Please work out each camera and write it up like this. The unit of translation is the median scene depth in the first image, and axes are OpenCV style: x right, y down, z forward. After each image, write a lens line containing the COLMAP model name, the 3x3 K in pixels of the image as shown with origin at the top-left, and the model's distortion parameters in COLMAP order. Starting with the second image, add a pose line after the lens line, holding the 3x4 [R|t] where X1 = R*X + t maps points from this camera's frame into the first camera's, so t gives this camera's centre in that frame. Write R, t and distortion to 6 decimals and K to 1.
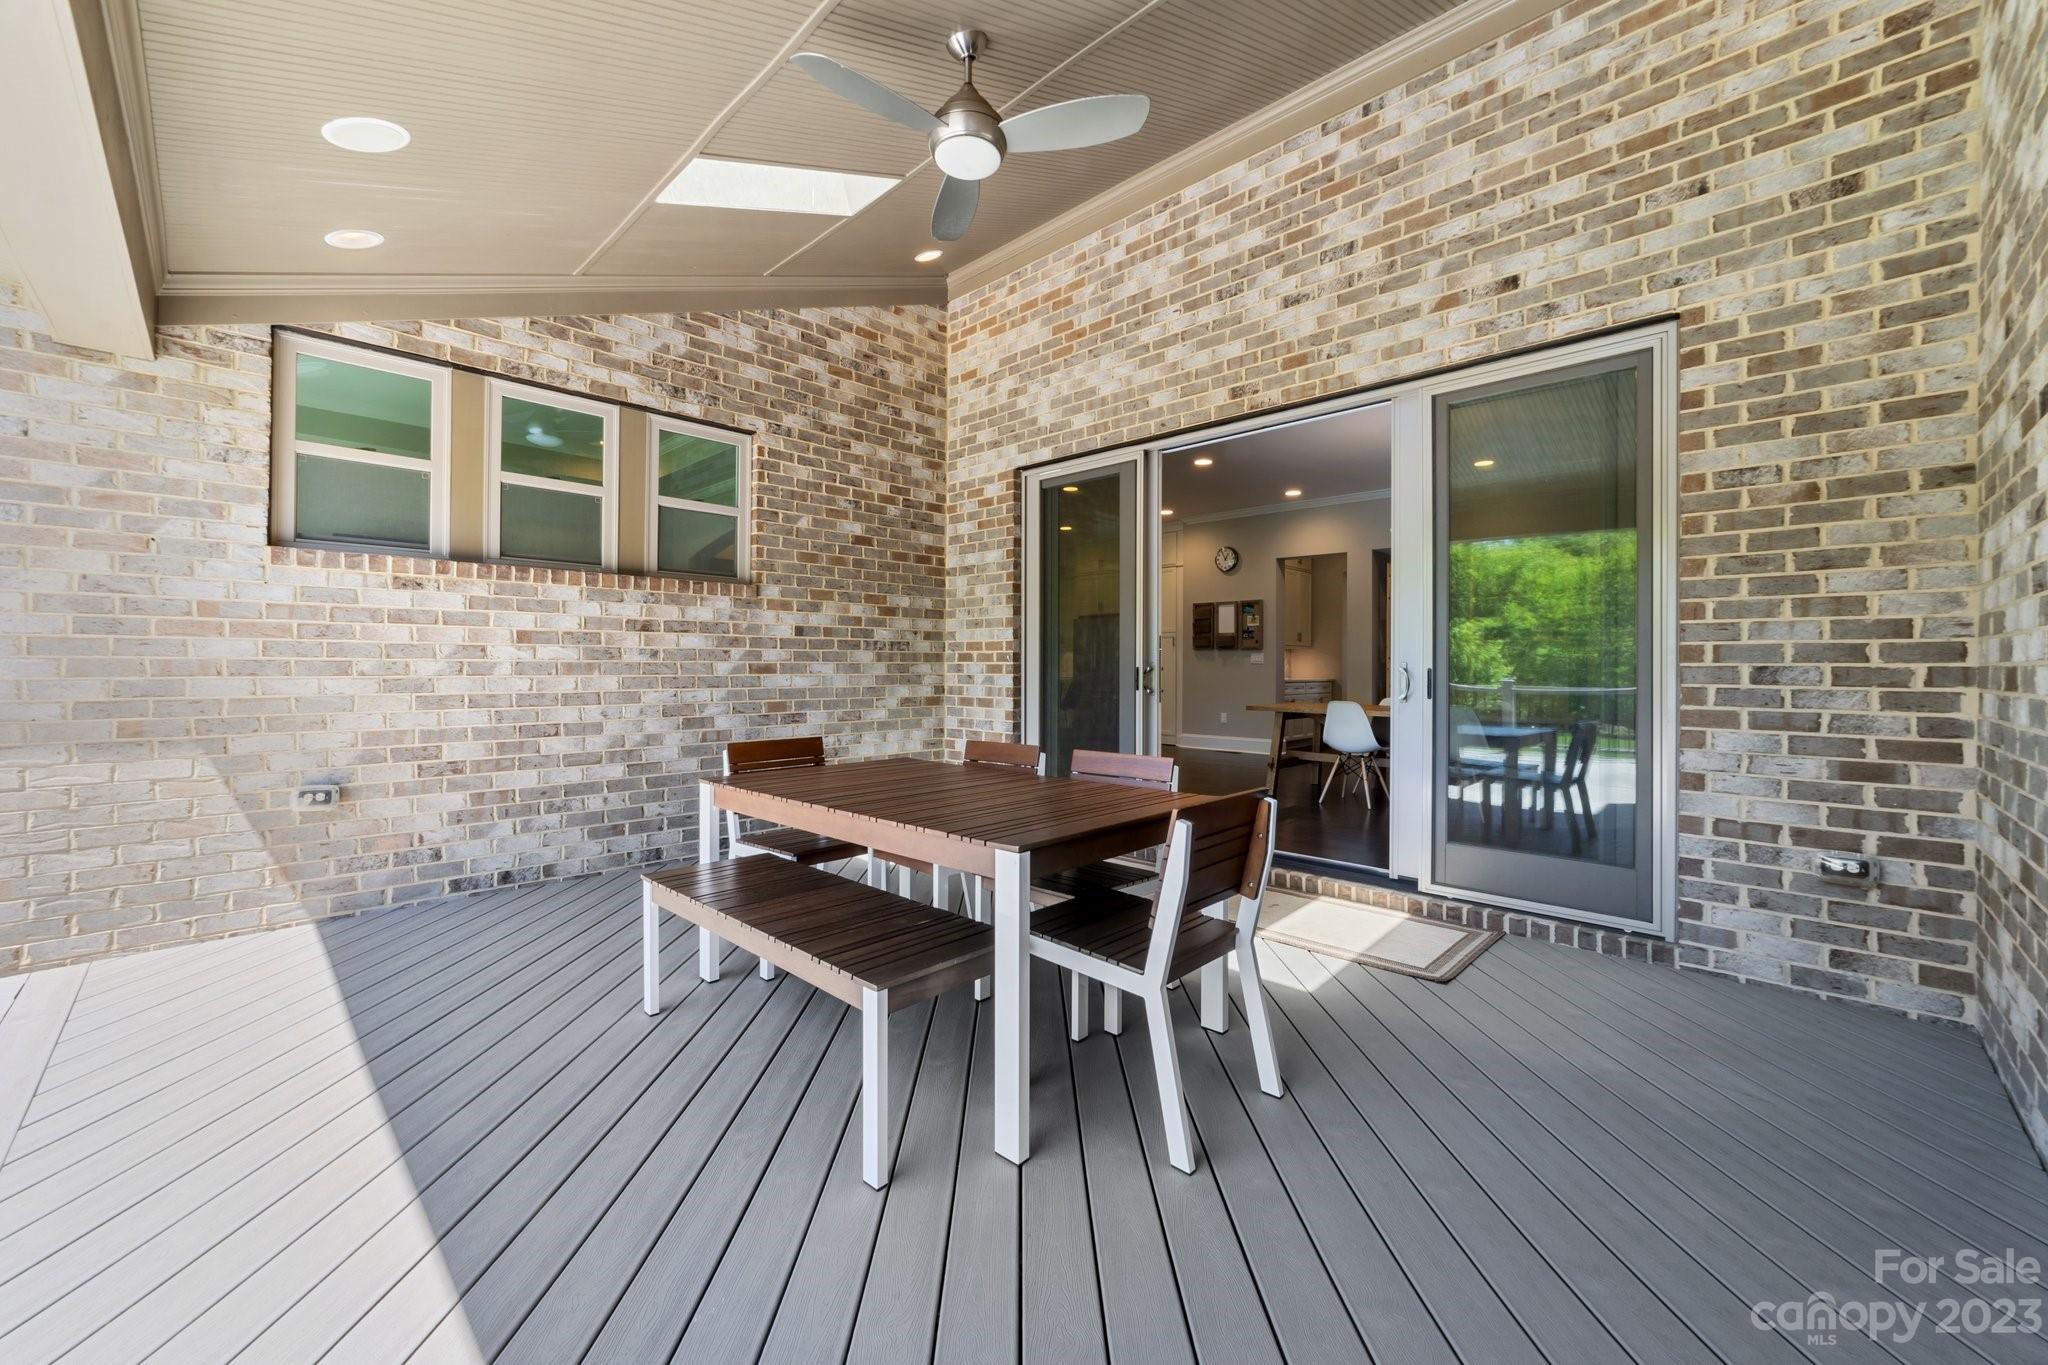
lens RADIAL K [[783.9, 0, 1015.6], [0, 783.9, 678.2], [0, 0, 1]] dist [-0.015008, 0.000113]
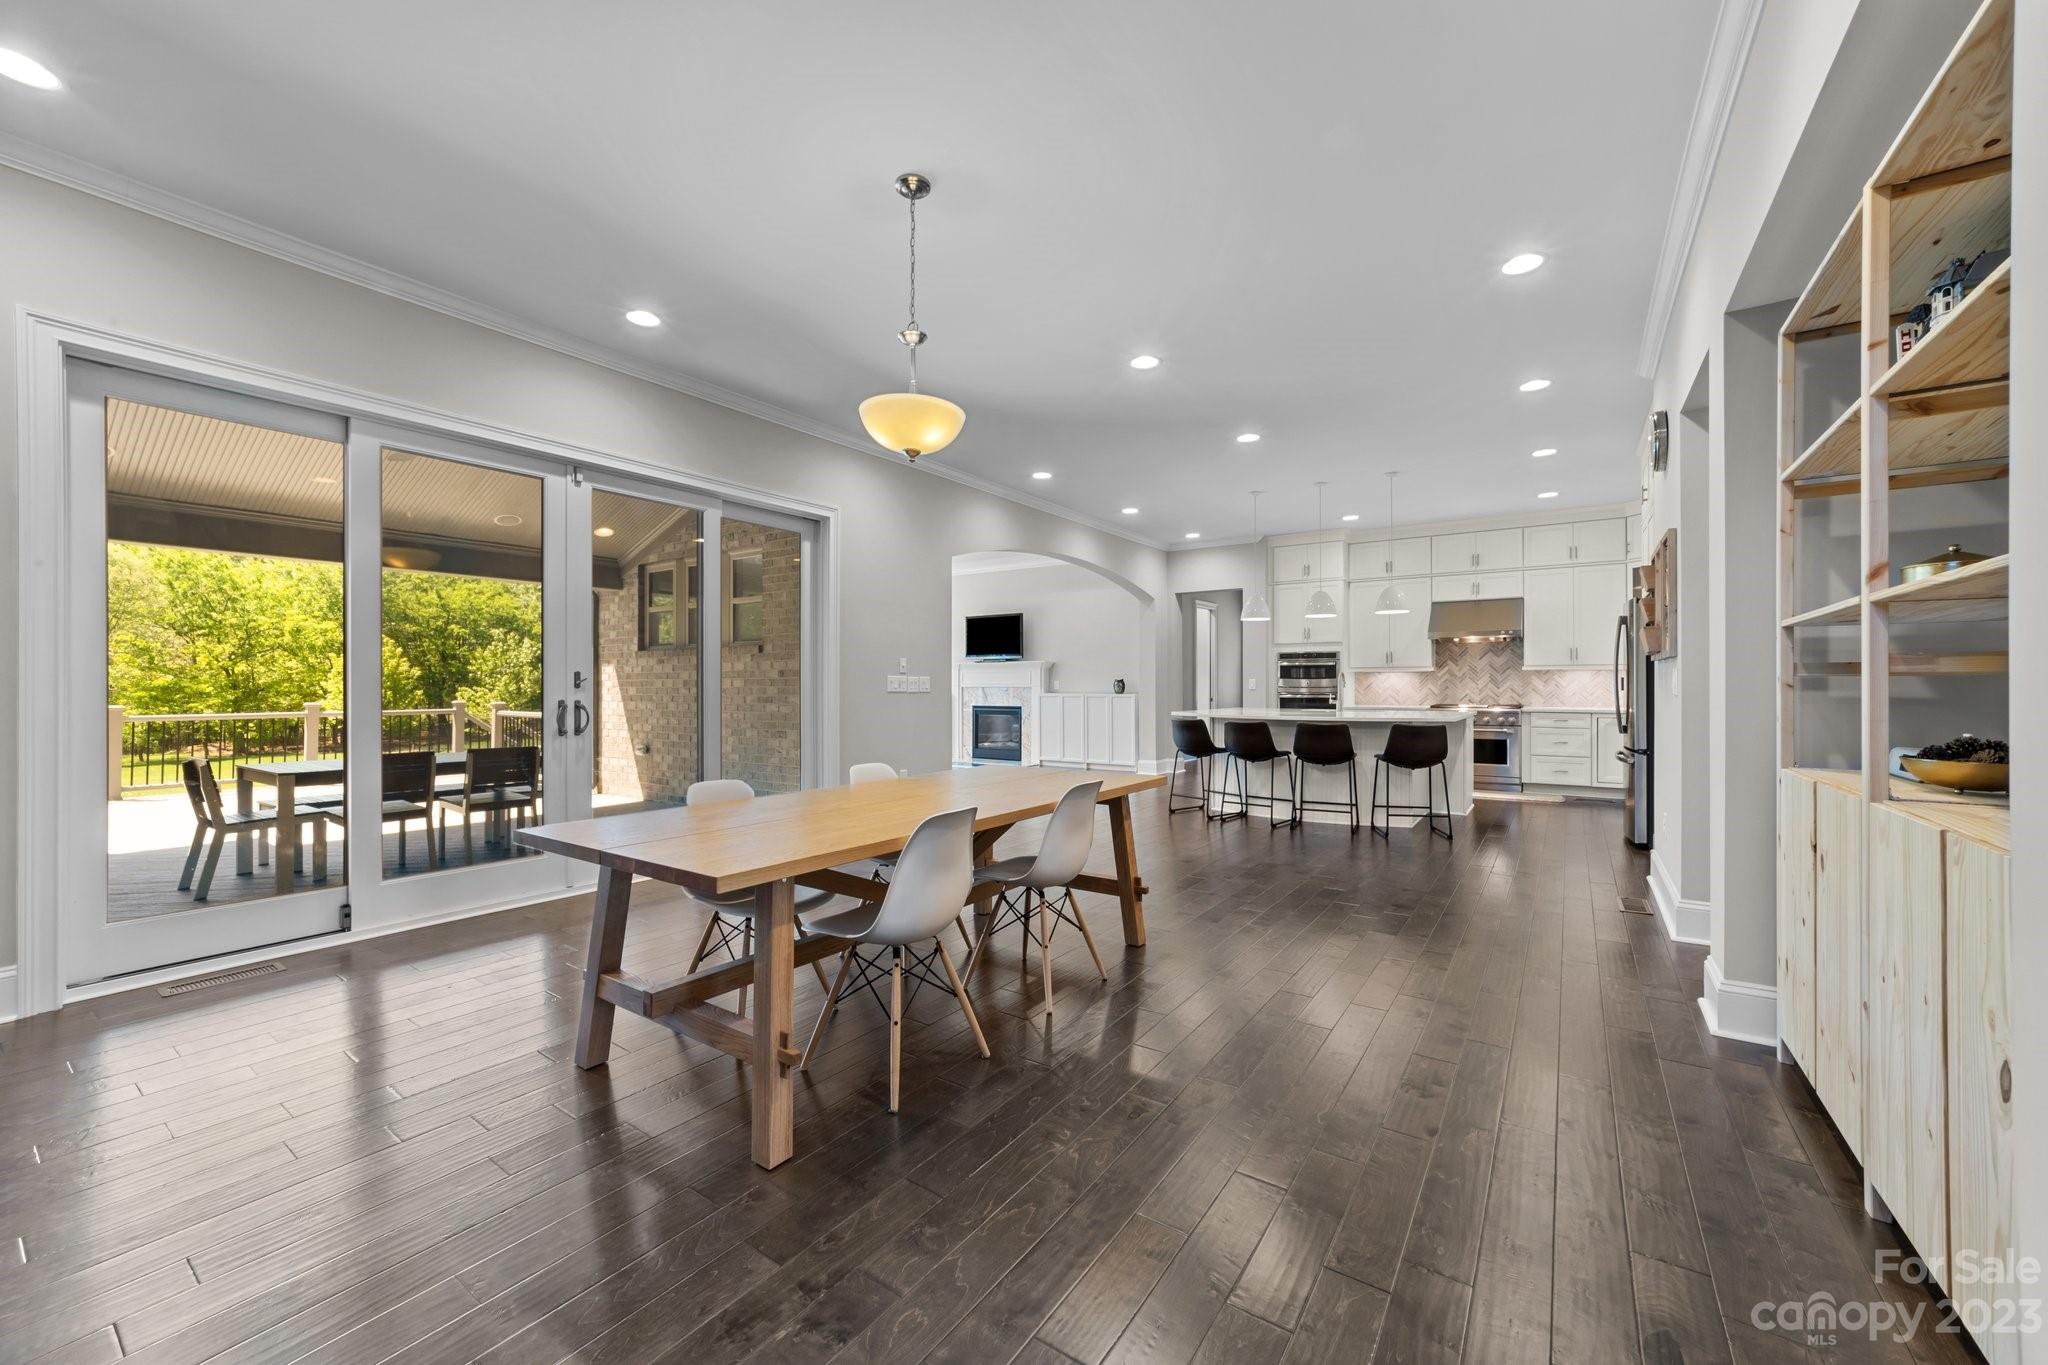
lens RADIAL K [[807.8, 0, 1029.9], [0, 807.8, 683.3], [0, 0, 1]] dist [-0.001899, 0.000404]
pose [[0.169602, -0.005239, -0.985499, 1.381526], [-0.008369, 0.999942, -0.006756, -0.040138], [0.985477, 0.009394, 0.169549, 1.319933]]
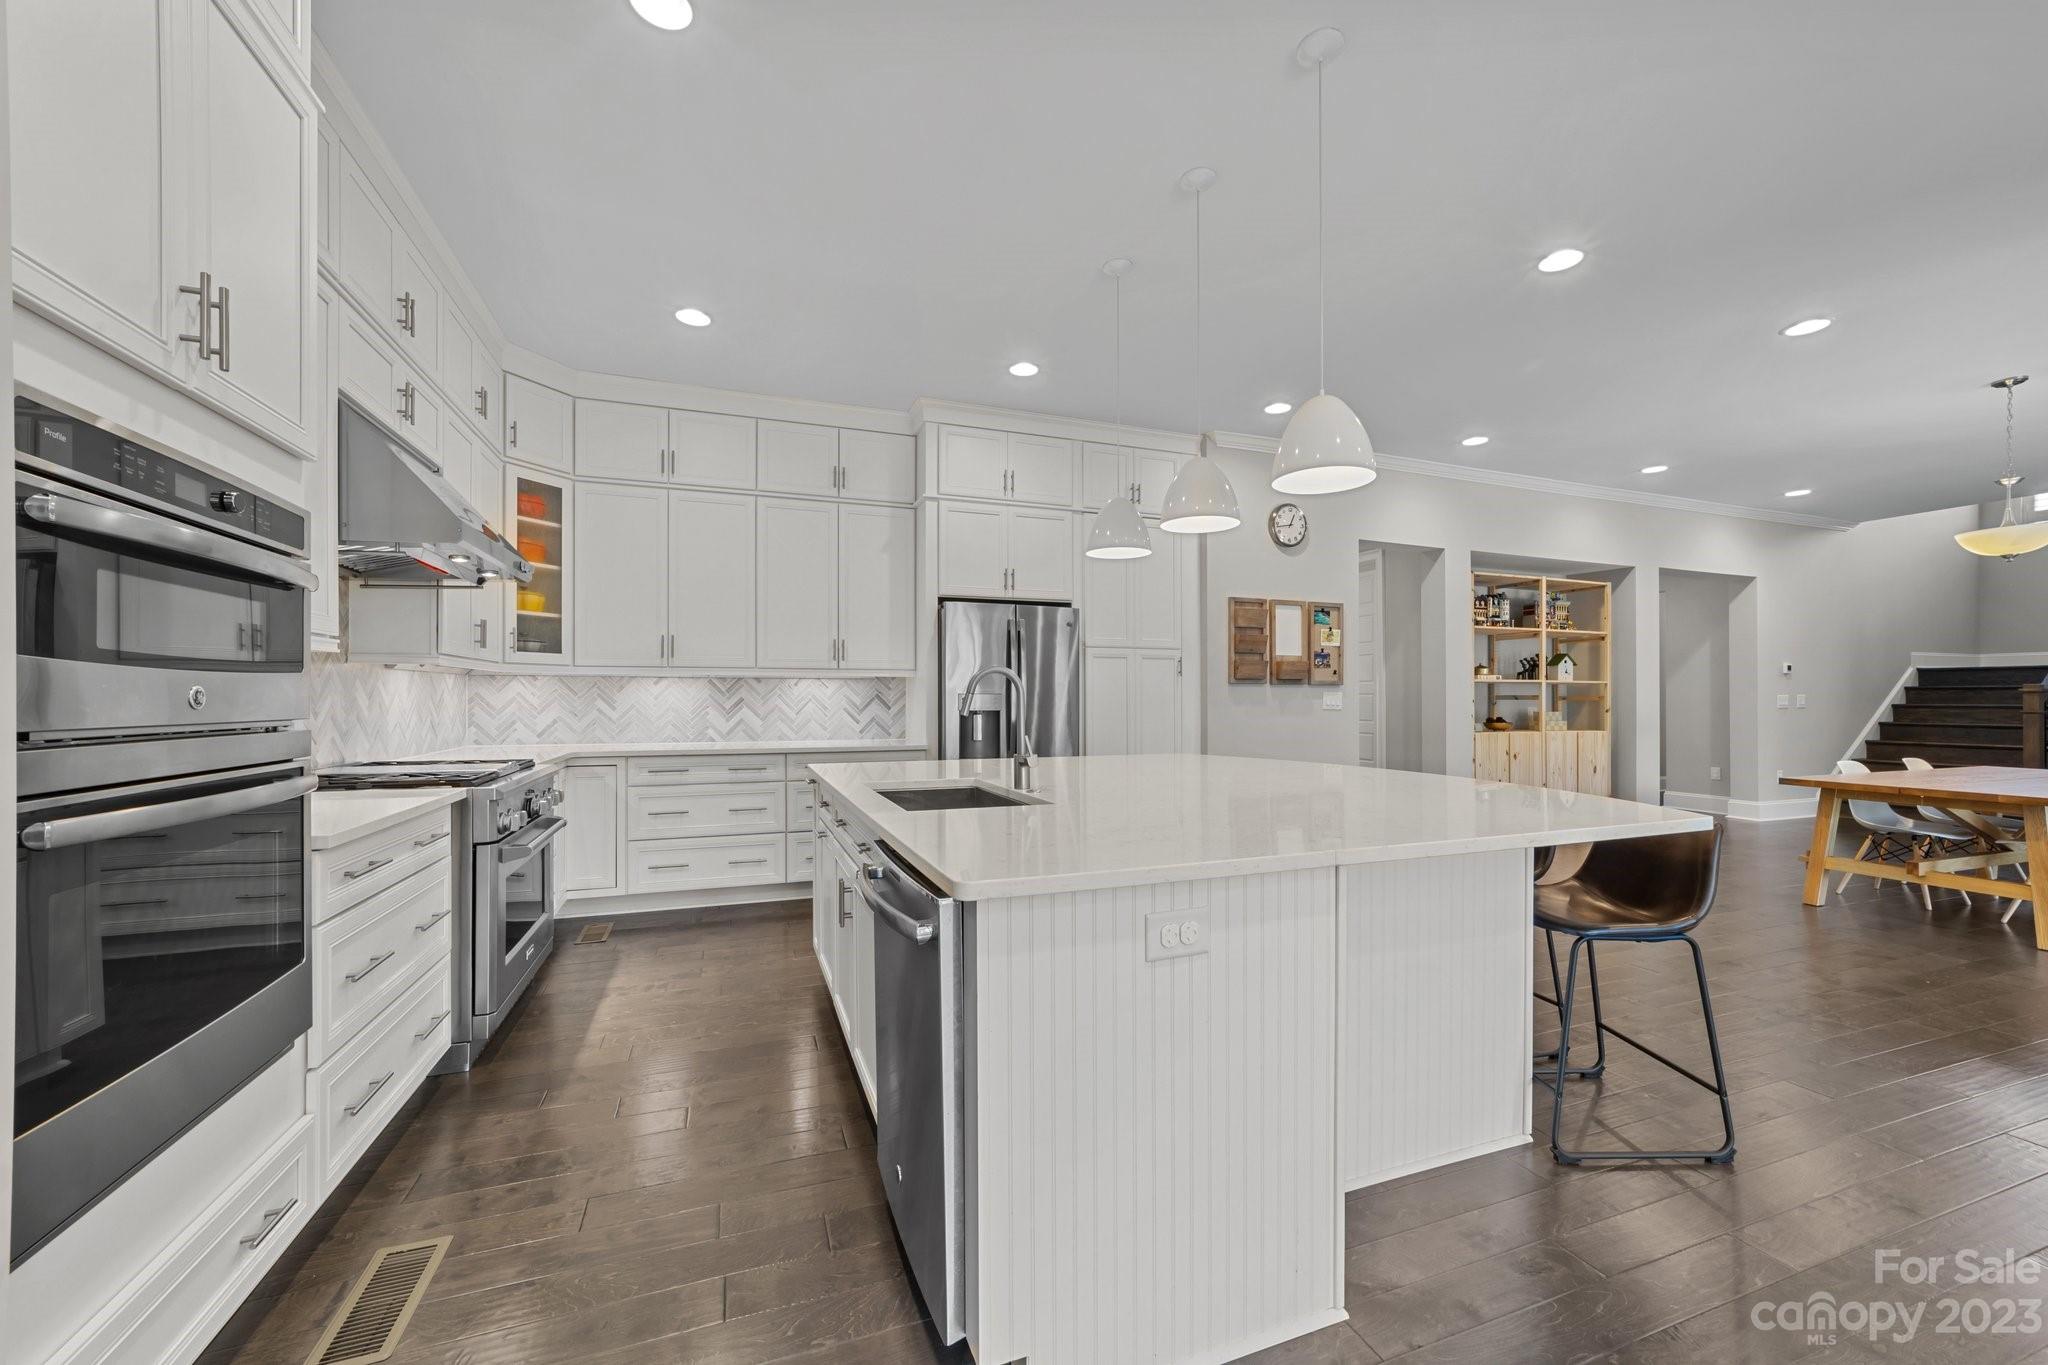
lens RADIAL K [[799.2, 0, 1025.2], [0, 799.2, 689.1], [0, 0, 1]] dist [-0.004674, 0.000156]
pose [[0.428187, 0.009485, 0.903641, -0.734124], [0.009879, 0.999836, -0.015176, -0.057226], [-0.903636, 0.015425, 0.428023, 2.028269]]
